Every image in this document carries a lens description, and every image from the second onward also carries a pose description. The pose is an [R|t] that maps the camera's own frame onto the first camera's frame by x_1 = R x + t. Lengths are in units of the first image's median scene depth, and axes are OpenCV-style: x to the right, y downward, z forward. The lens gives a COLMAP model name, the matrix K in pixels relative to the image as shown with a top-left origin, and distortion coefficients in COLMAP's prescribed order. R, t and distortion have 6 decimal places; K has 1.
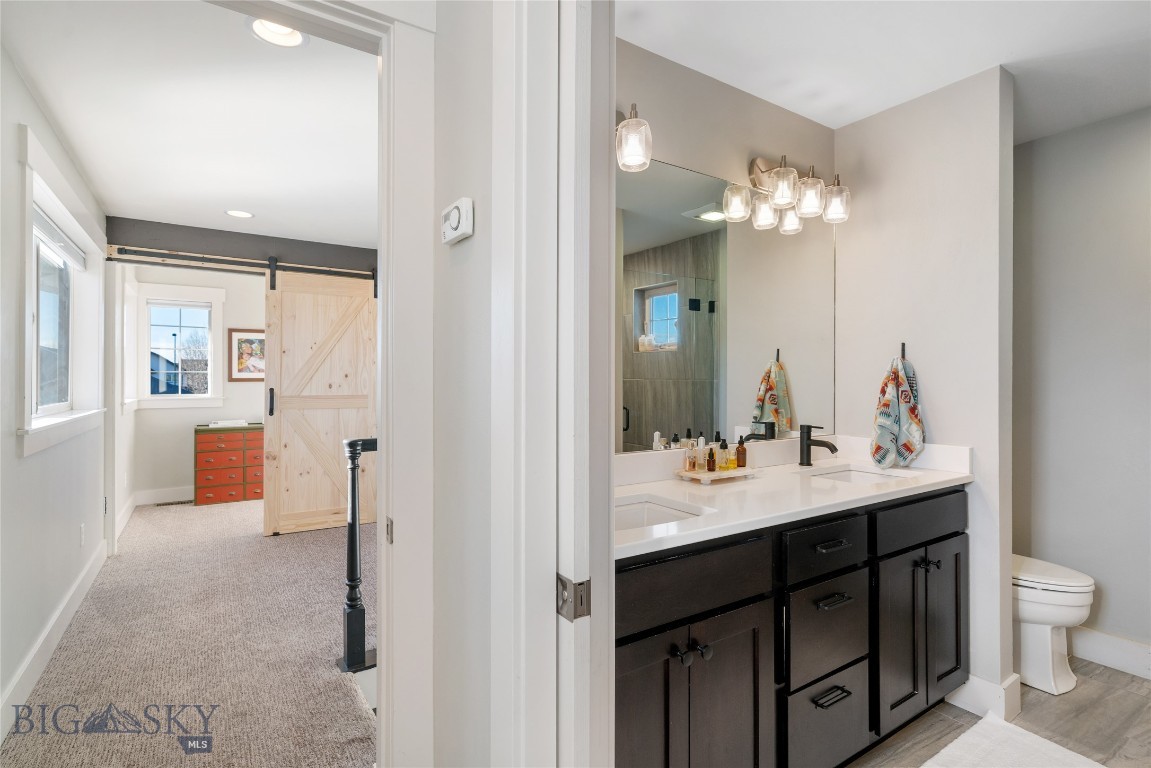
lens RADIAL K [[560.9, 0, 572.3], [0, 560.9, 371.4], [0, 0, 1]] dist [0.005373, -0.000066]
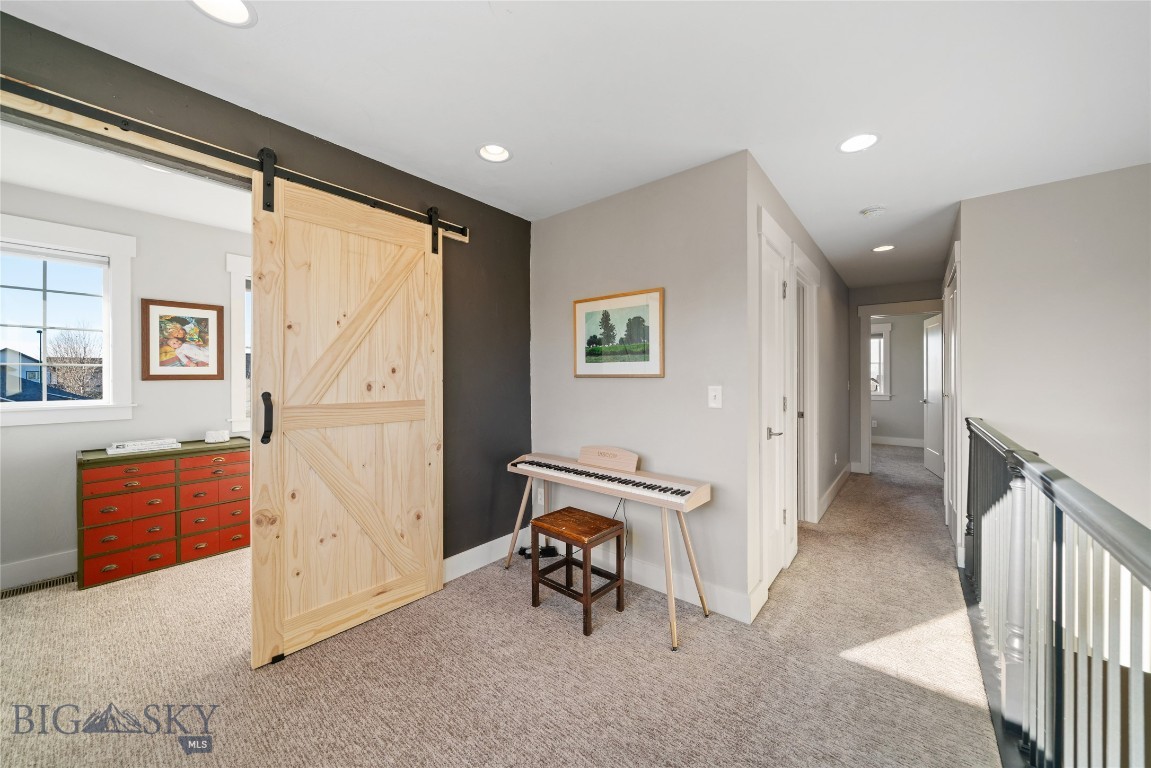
lens RADIAL K [[412.9, 0, 570.6], [0, 412.9, 372.8], [0, 0, 1]] dist [-0.000903, -0.000008]
pose [[0.956937, -0.001181, 0.290294, -0.296250], [-0.001206, 0.999967, 0.008042, 0.005518], [-0.290294, -0.008045, 0.956904, 0.427795]]
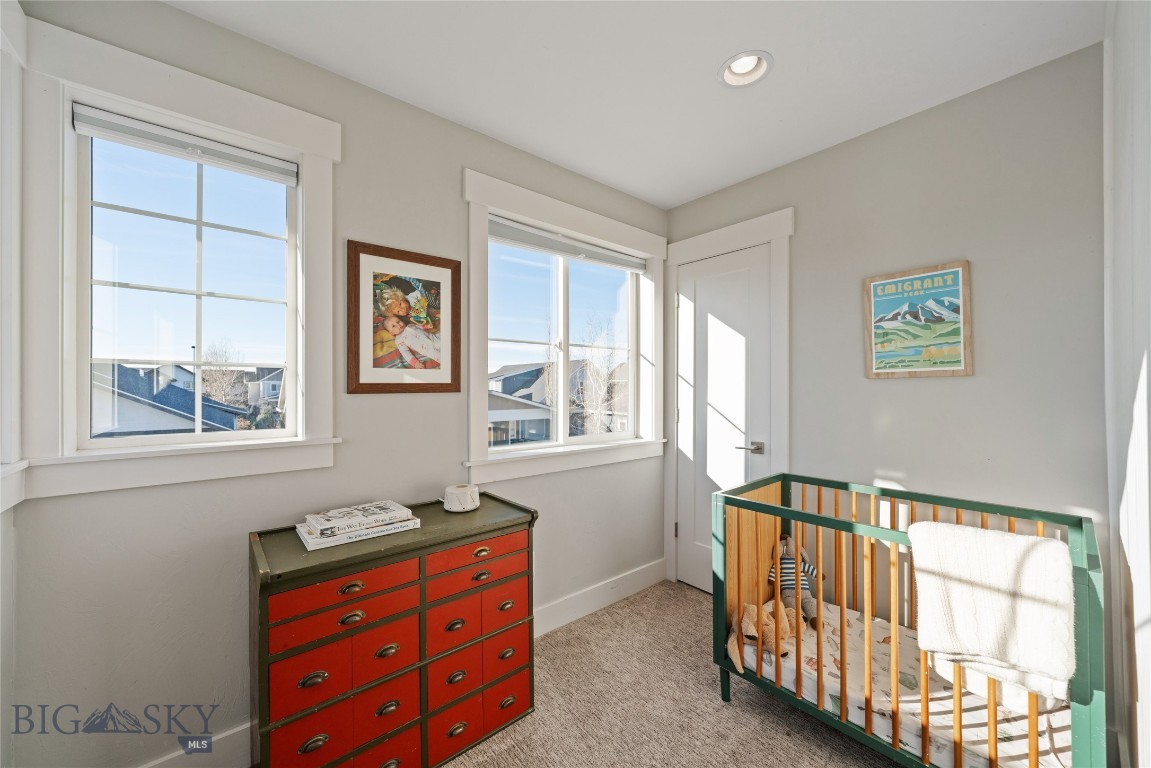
lens RADIAL K [[428.6, 0, 571.7], [0, 428.6, 380.8], [0, 0, 1]] dist [-0.001728, -0.000093]
pose [[0.993873, 0.000055, 0.110525, -0.543793], [-0.000553, 0.999990, 0.004478, 0.009802], [-0.110524, -0.004511, 0.993863, 0.777635]]
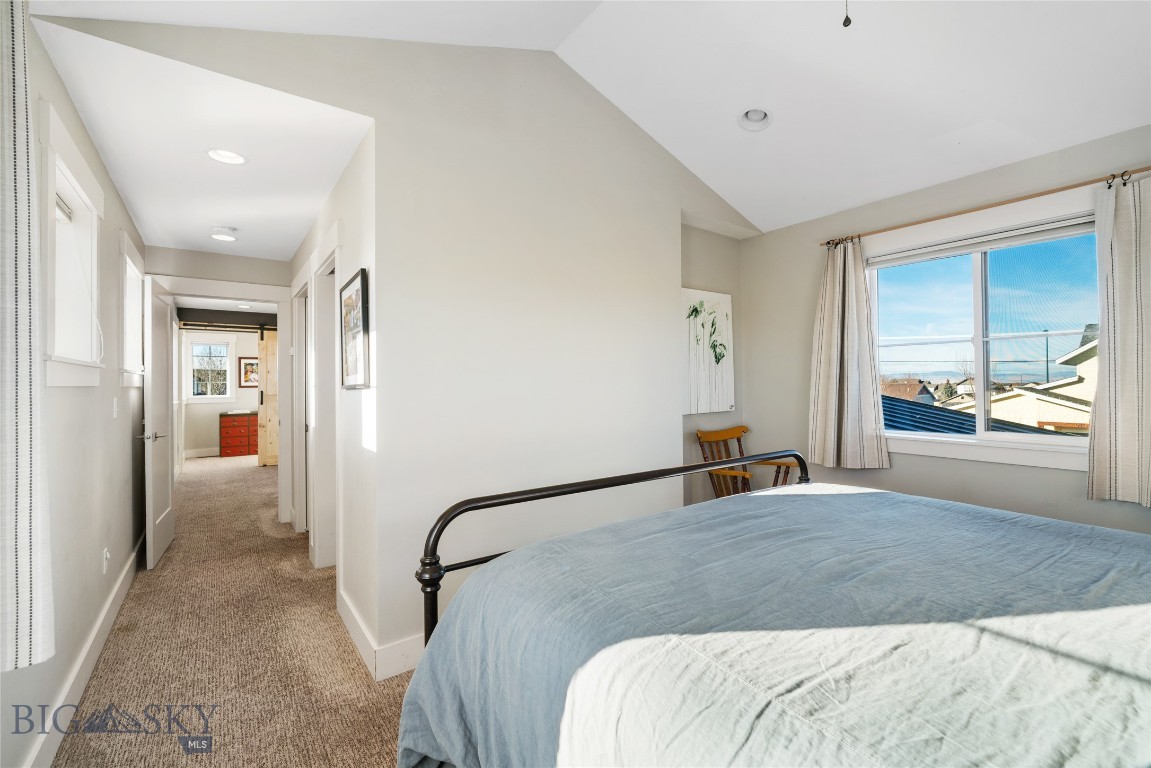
lens RADIAL K [[485.2, 0, 562.3], [0, 485.2, 375.3], [0, 0, 1]] dist [0.002379, 0.000267]
pose [[0.999173, -0.008905, 0.039663, 0.353410], [0.008980, 0.999958, -0.001701, -0.009308], [-0.039646, 0.002056, 0.999212, -0.582114]]
